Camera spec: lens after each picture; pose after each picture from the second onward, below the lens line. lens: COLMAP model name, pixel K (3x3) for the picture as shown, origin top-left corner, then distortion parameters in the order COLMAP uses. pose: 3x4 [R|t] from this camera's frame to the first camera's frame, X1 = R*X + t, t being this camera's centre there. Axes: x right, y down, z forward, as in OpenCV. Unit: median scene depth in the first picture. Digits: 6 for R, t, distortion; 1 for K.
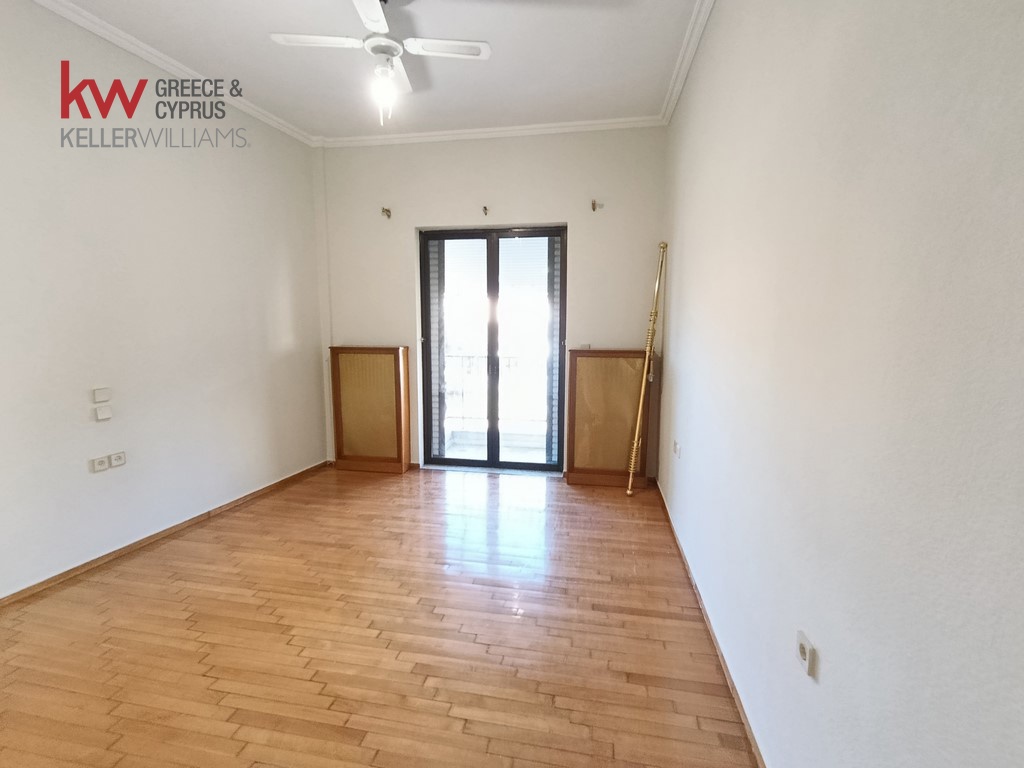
lens RADIAL K [[468.4, 0, 513.6], [0, 468.4, 382.2], [0, 0, 1]] dist [0.007970, -0.002201]
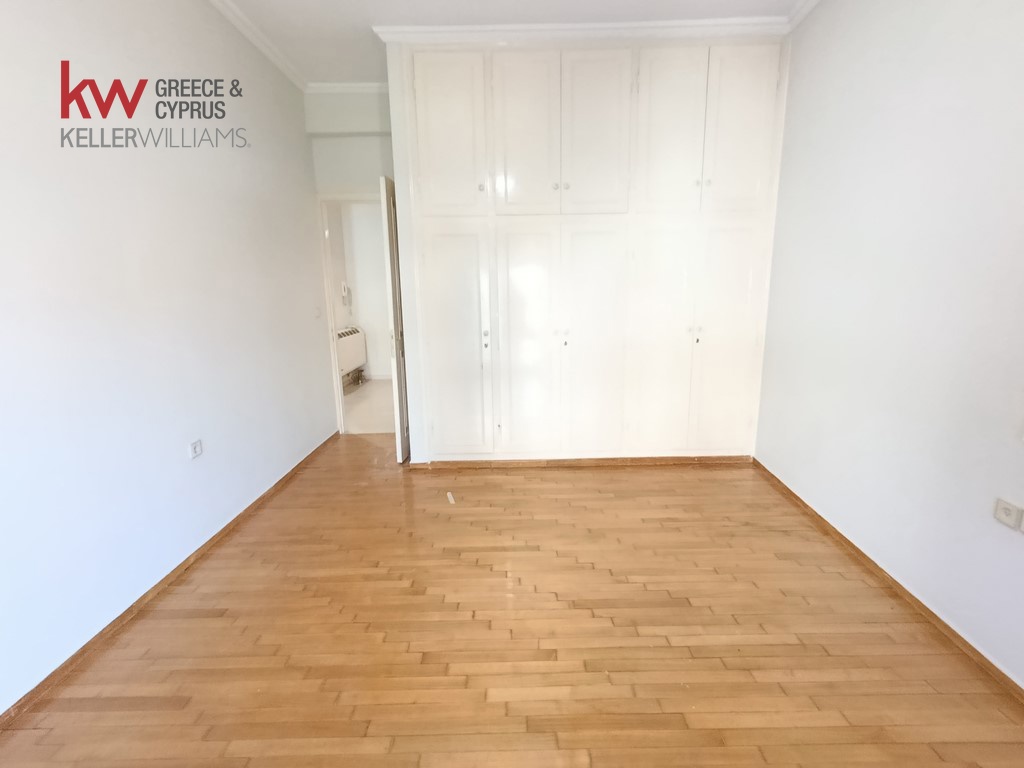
lens RADIAL K [[468.4, 0, 507.4], [0, 468.4, 385.1], [0, 0, 1]] dist [0.007970, -0.002201]
pose [[-0.981893, 0.052276, -0.182079, -0.165061], [-0.010750, 0.944244, 0.329071, -0.168423], [0.189130, 0.325070, -0.926585, 1.392118]]
